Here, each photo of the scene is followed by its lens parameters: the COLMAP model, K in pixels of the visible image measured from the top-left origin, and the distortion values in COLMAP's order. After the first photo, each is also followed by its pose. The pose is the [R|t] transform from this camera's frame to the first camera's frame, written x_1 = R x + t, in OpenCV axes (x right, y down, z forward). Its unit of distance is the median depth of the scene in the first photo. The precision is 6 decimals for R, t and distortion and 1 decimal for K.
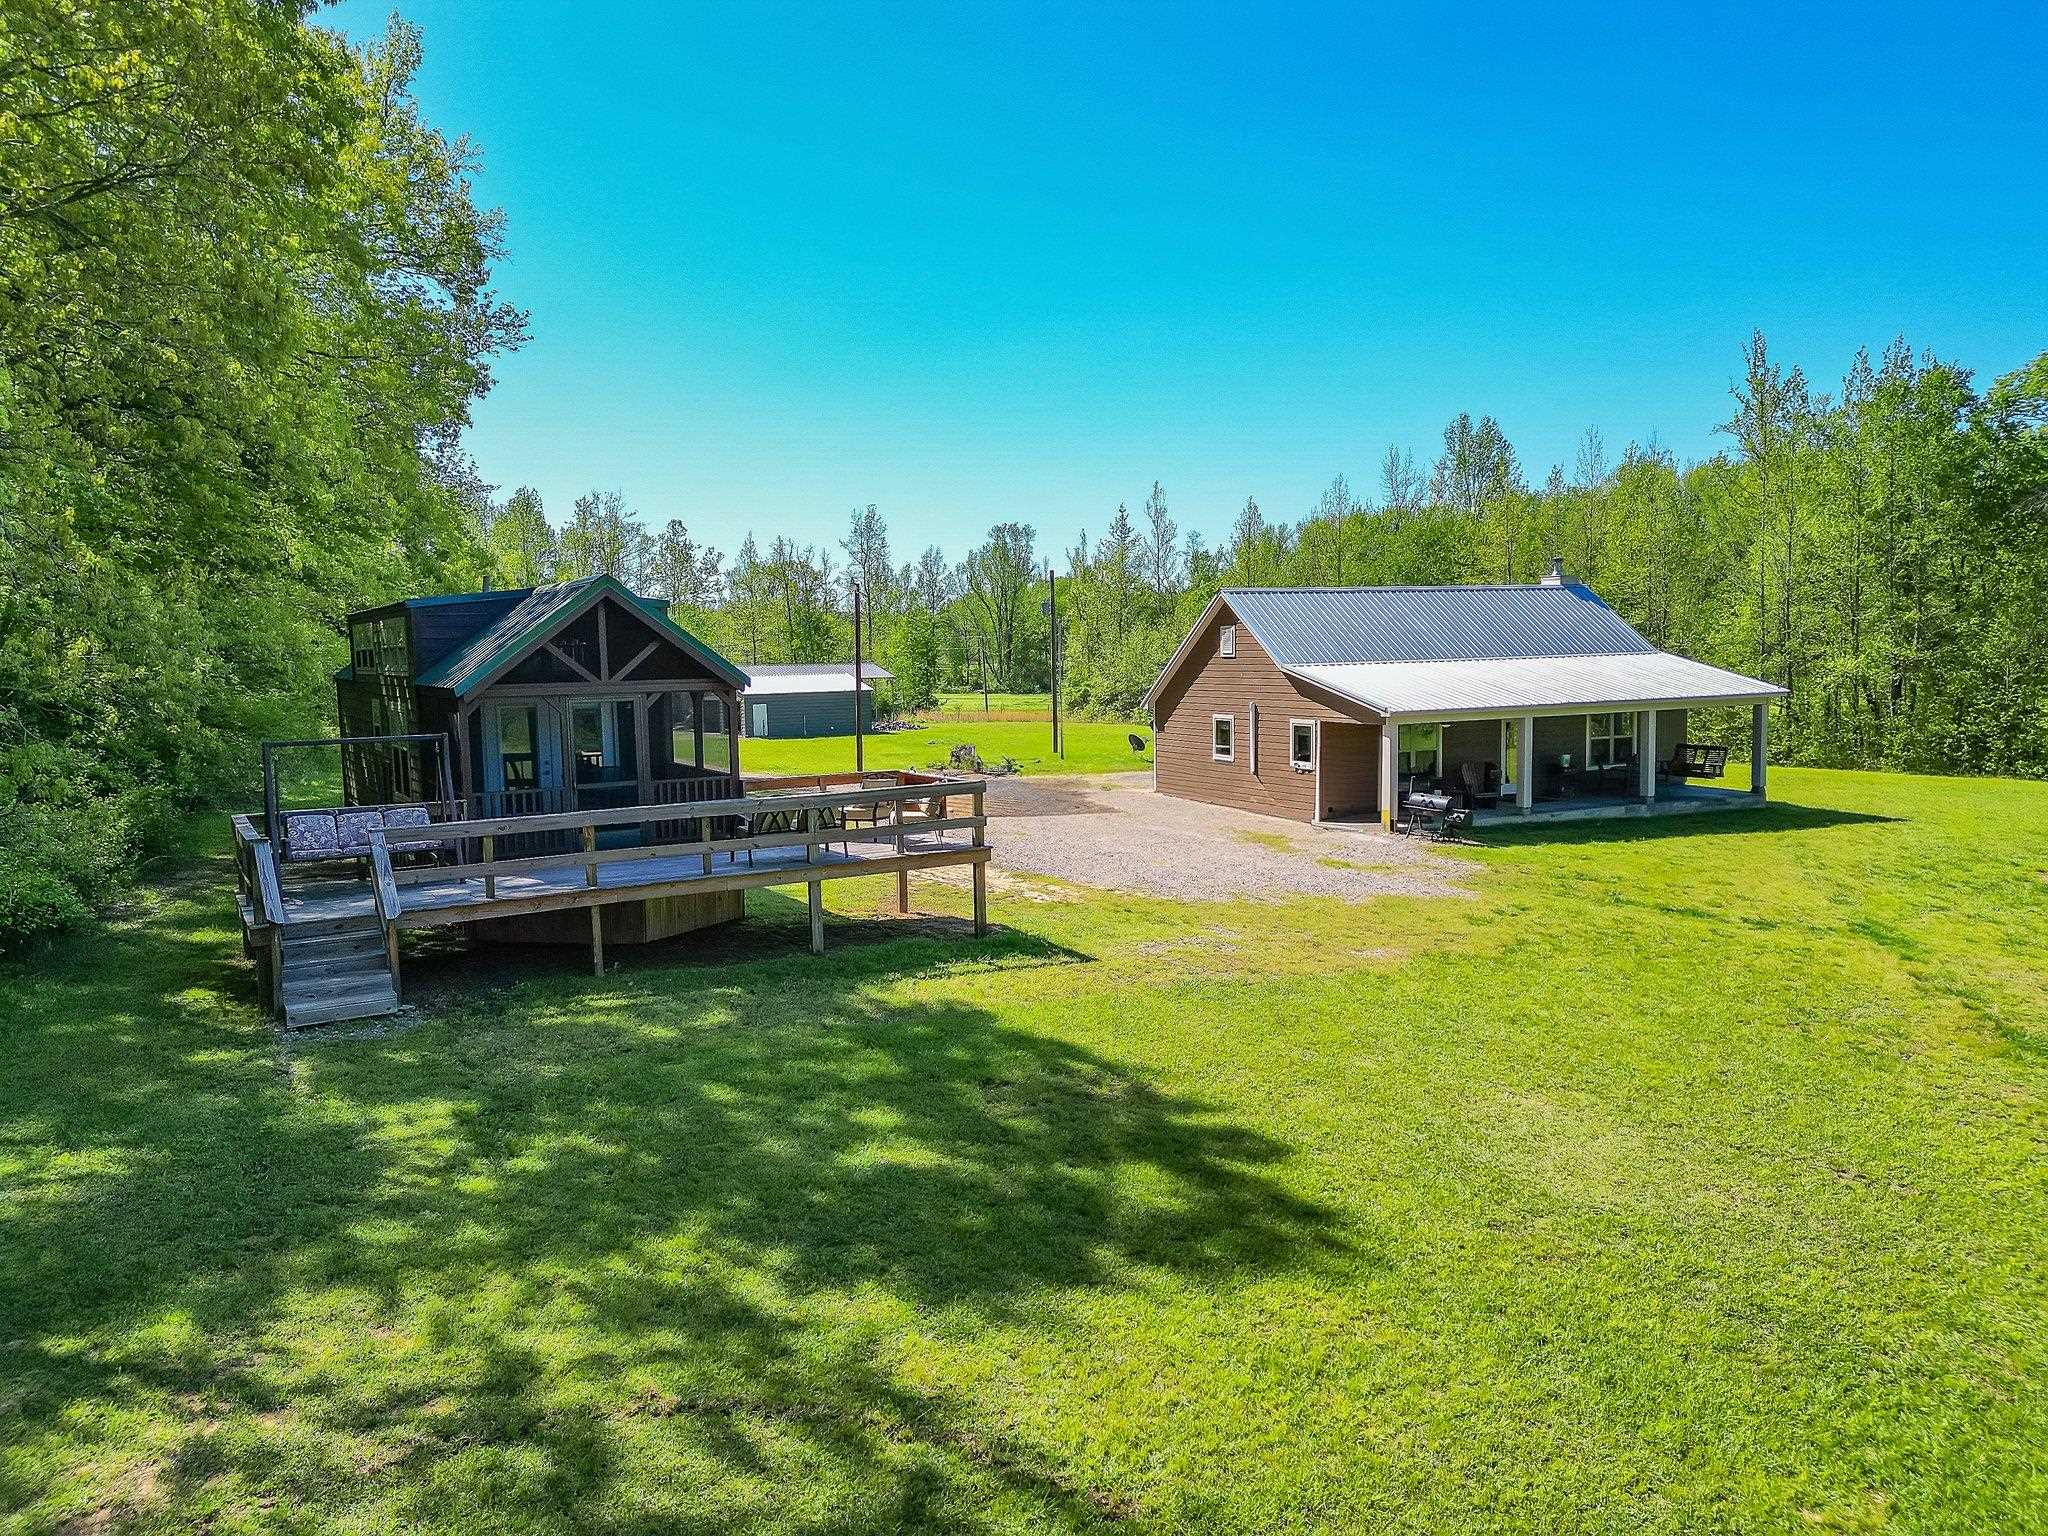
lens RADIAL K [[1426.2, 0, 1024.0], [0, 1426.2, 768.0], [0, 0, 1]] dist [0.063860, -0.050005]
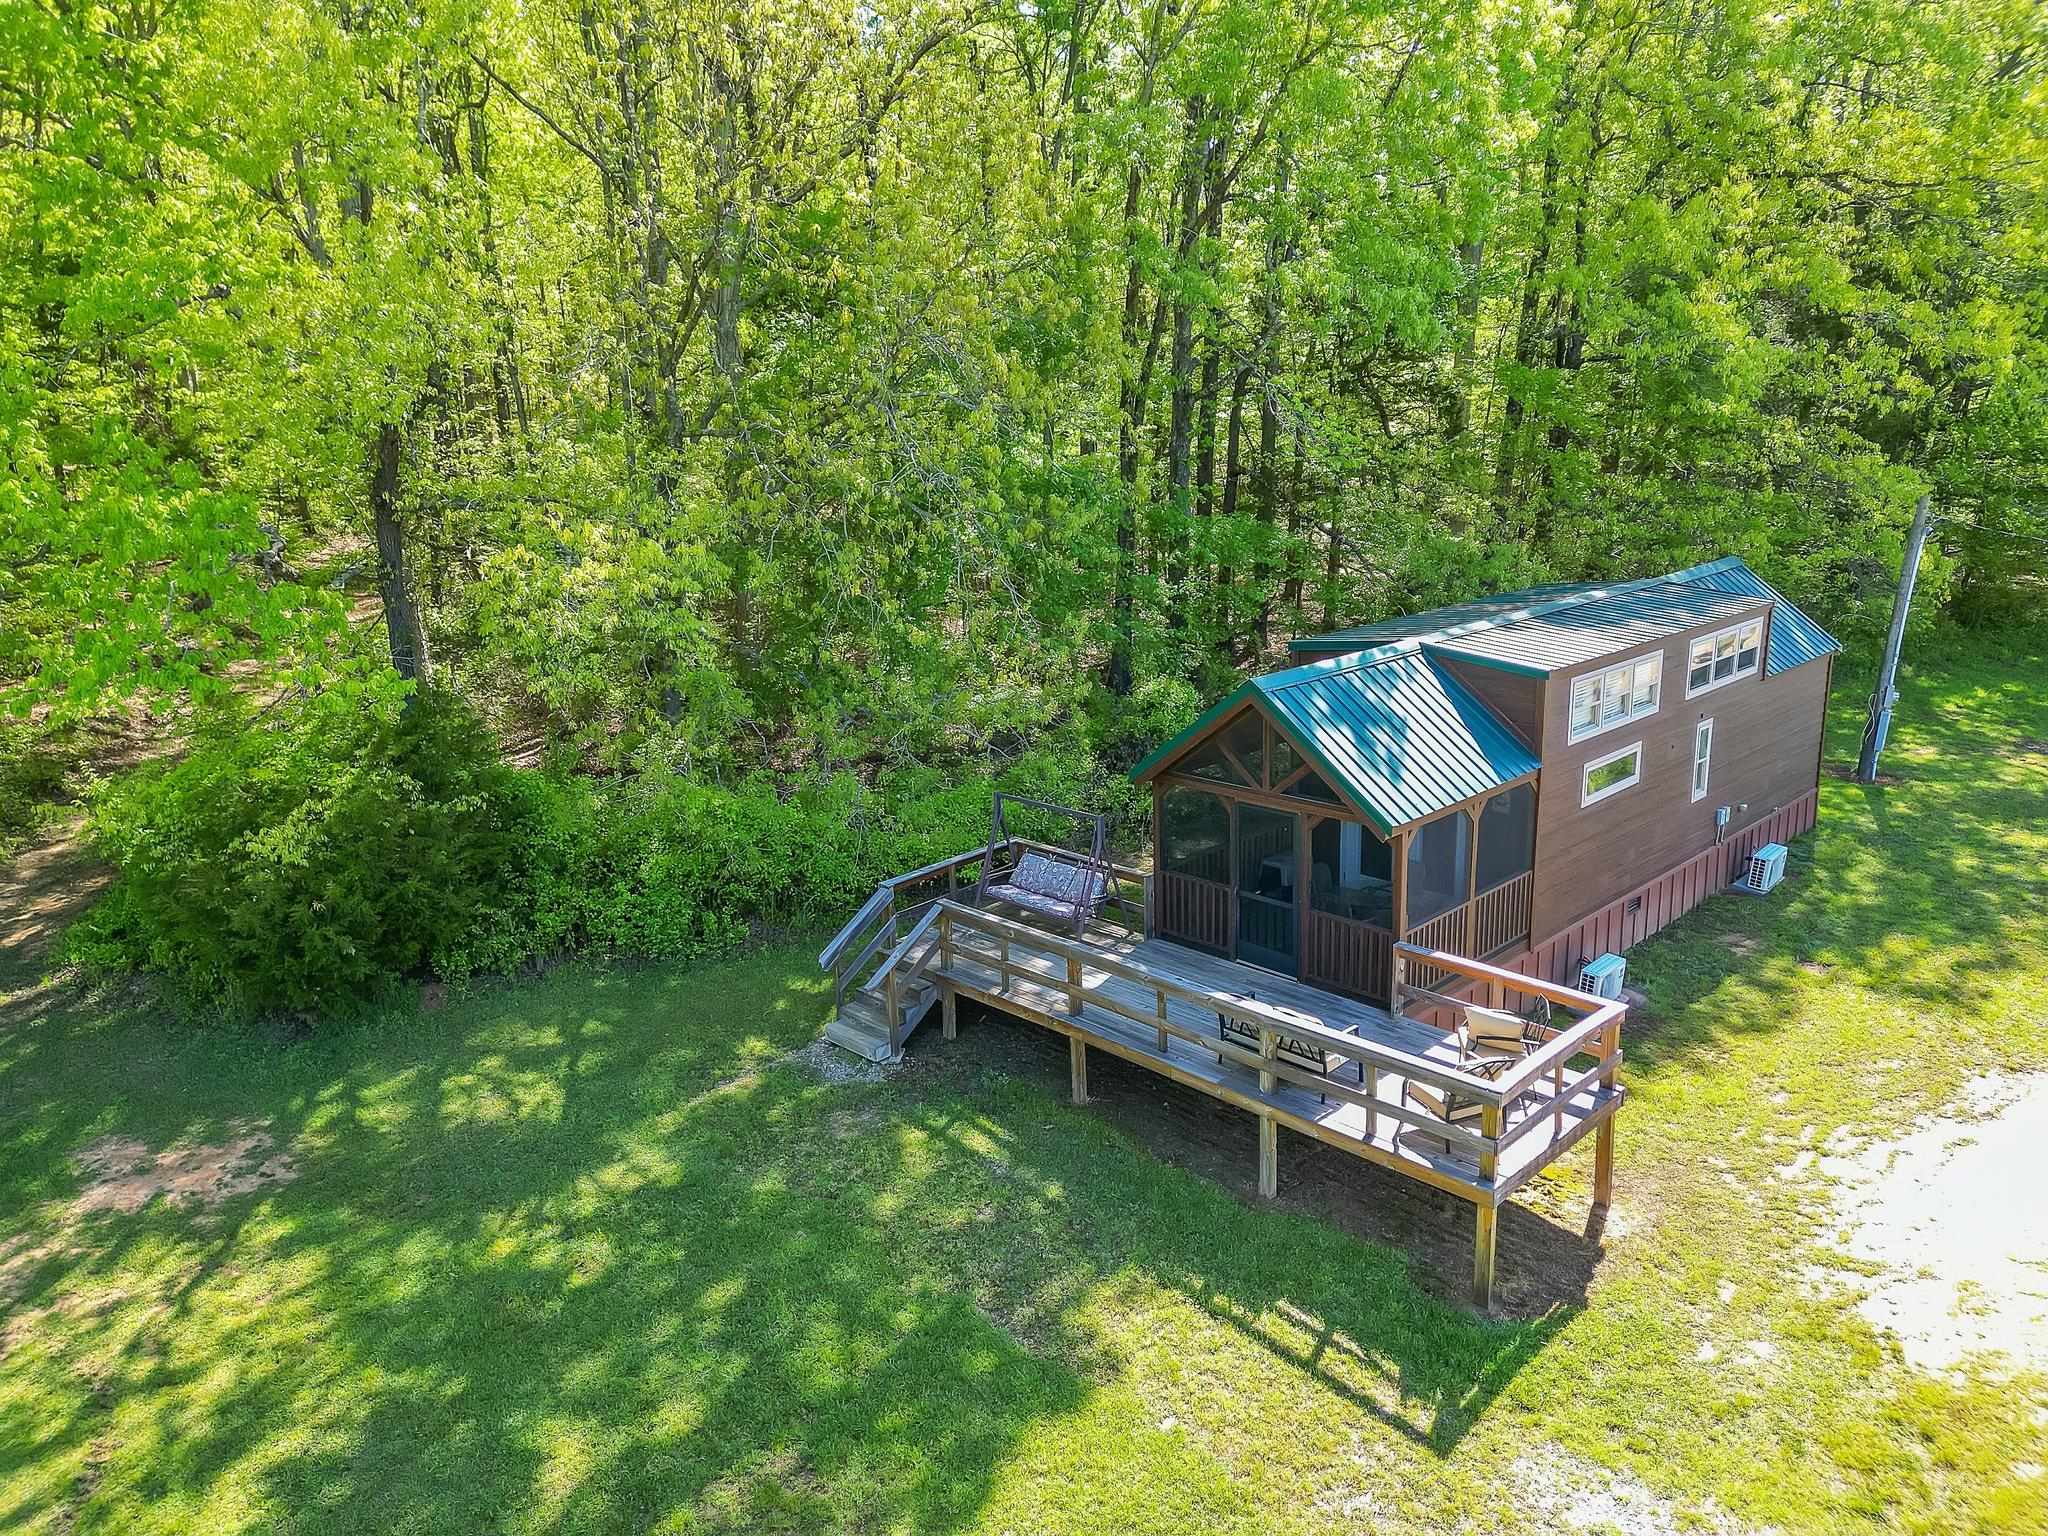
lens RADIAL K [[1409.5, 0, 1024.0], [0, 1409.5, 768.0], [0, 0, 1]] dist [0.000519, -0.000056]
pose [[0.230716, 0.252893, -0.939583, 0.636472], [-0.054369, 0.967476, 0.247050, -0.368618], [0.971501, -0.005914, 0.236962, 0.853720]]
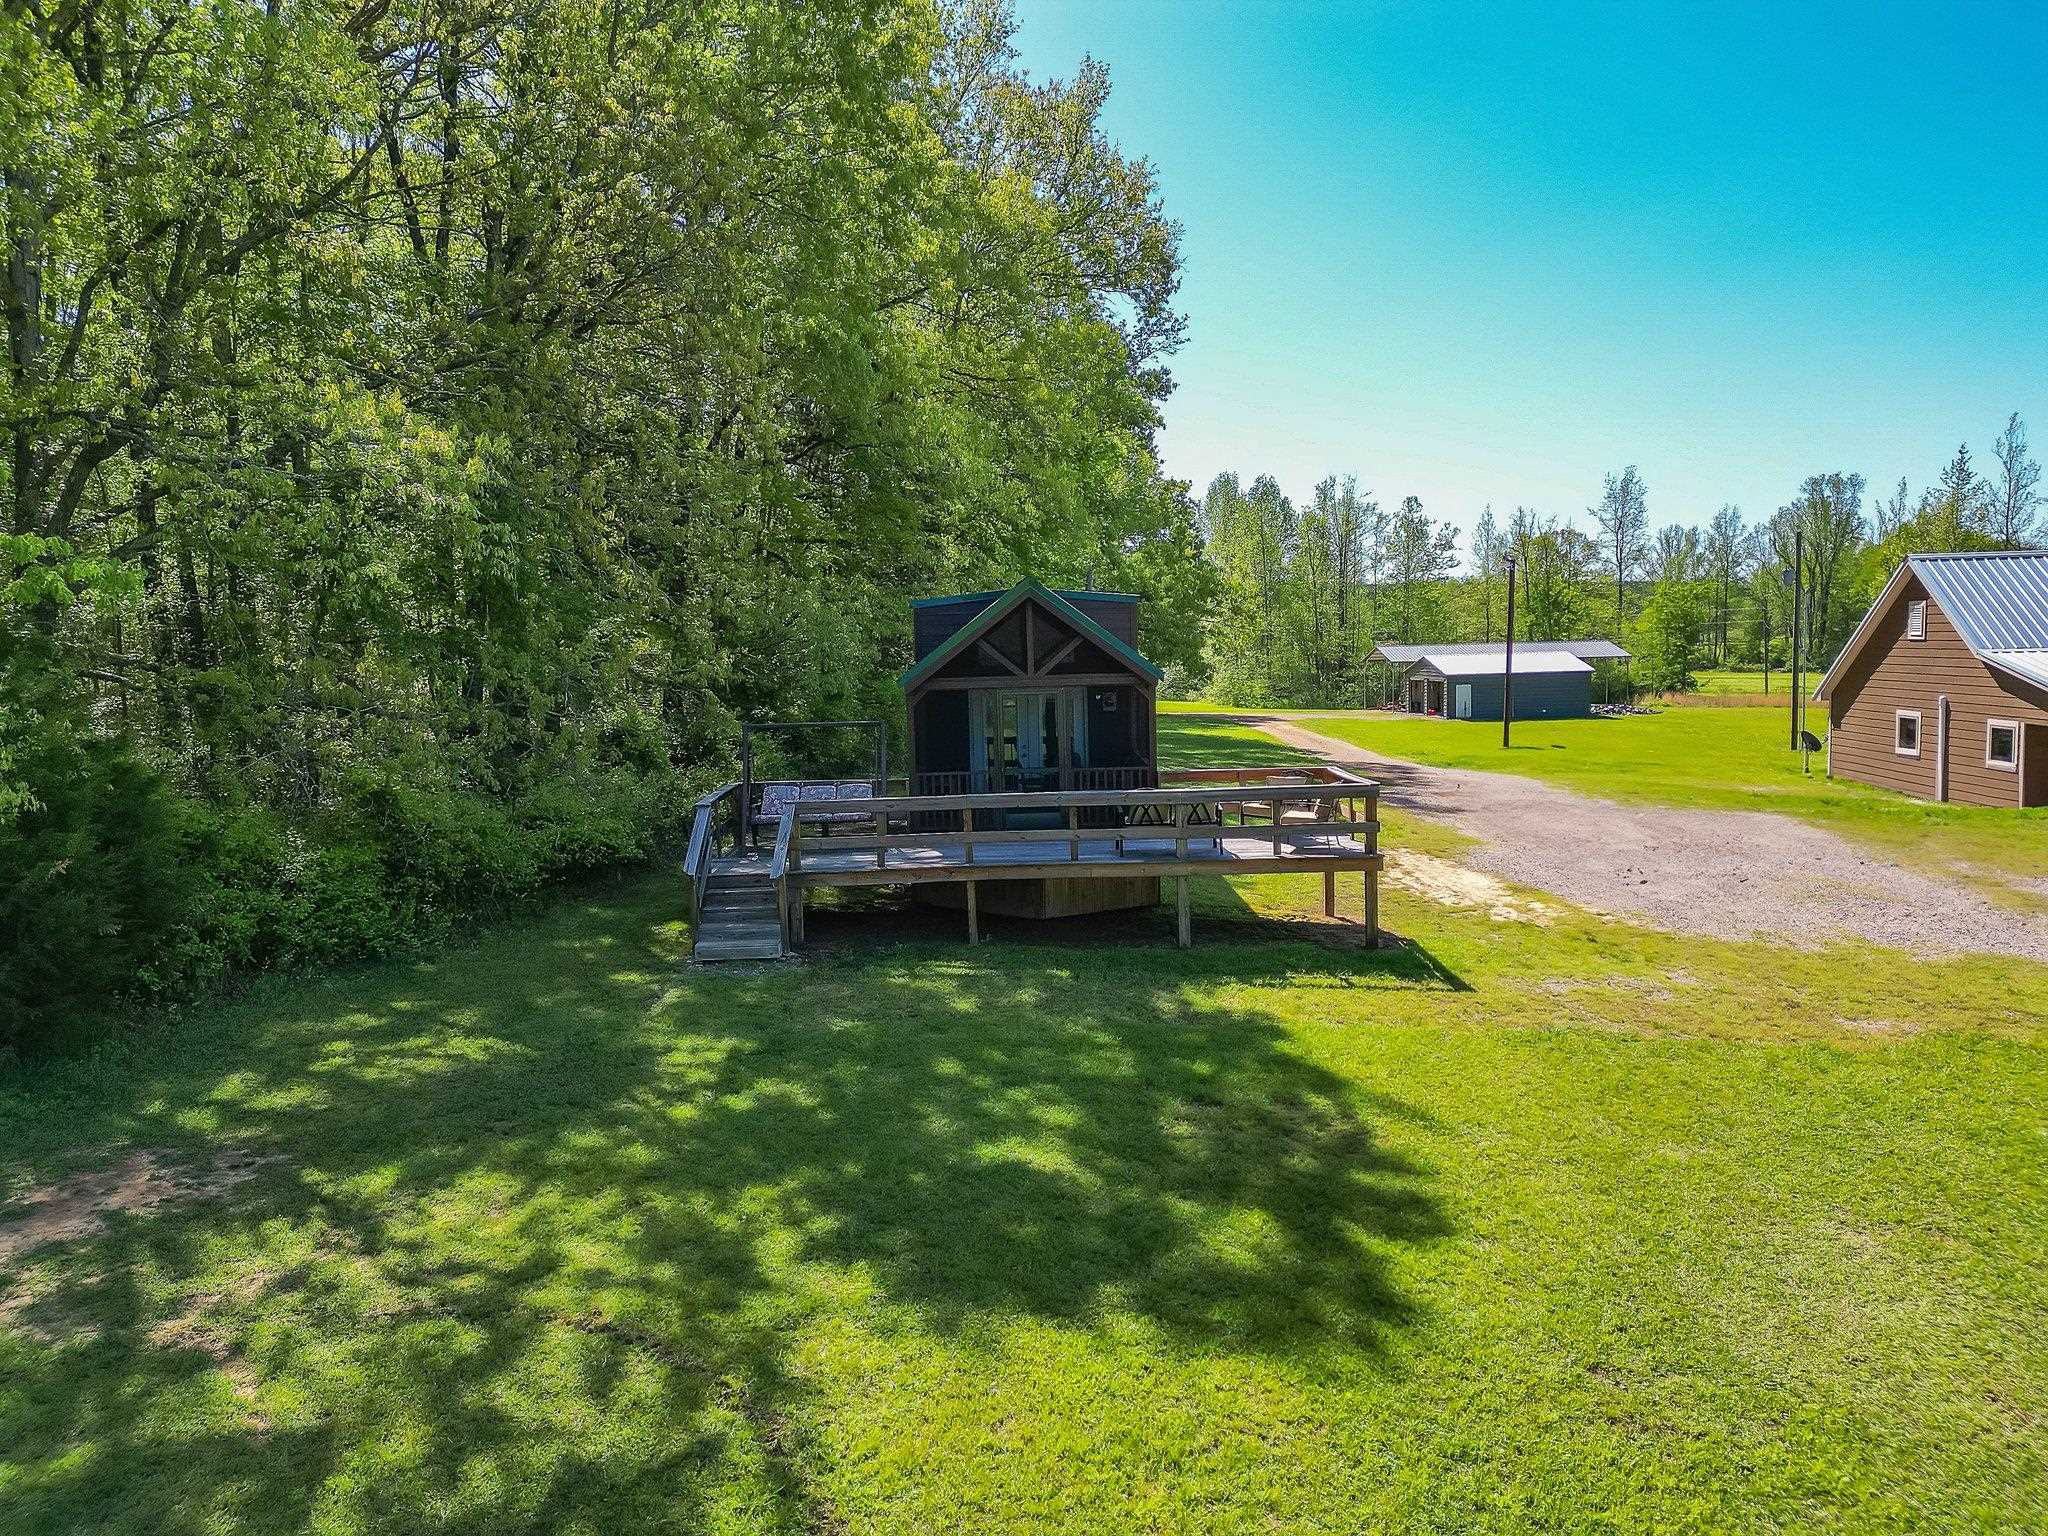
lens RADIAL K [[1426.2, 0, 1024.0], [0, 1426.2, 768.0], [0, 0, 1]] dist [0.063860, -0.050005]
pose [[0.863071, 0.043913, -0.503170, 0.321797], [-0.035316, 0.999022, 0.026610, -0.024167], [0.503846, -0.005196, 0.863778, 0.094543]]
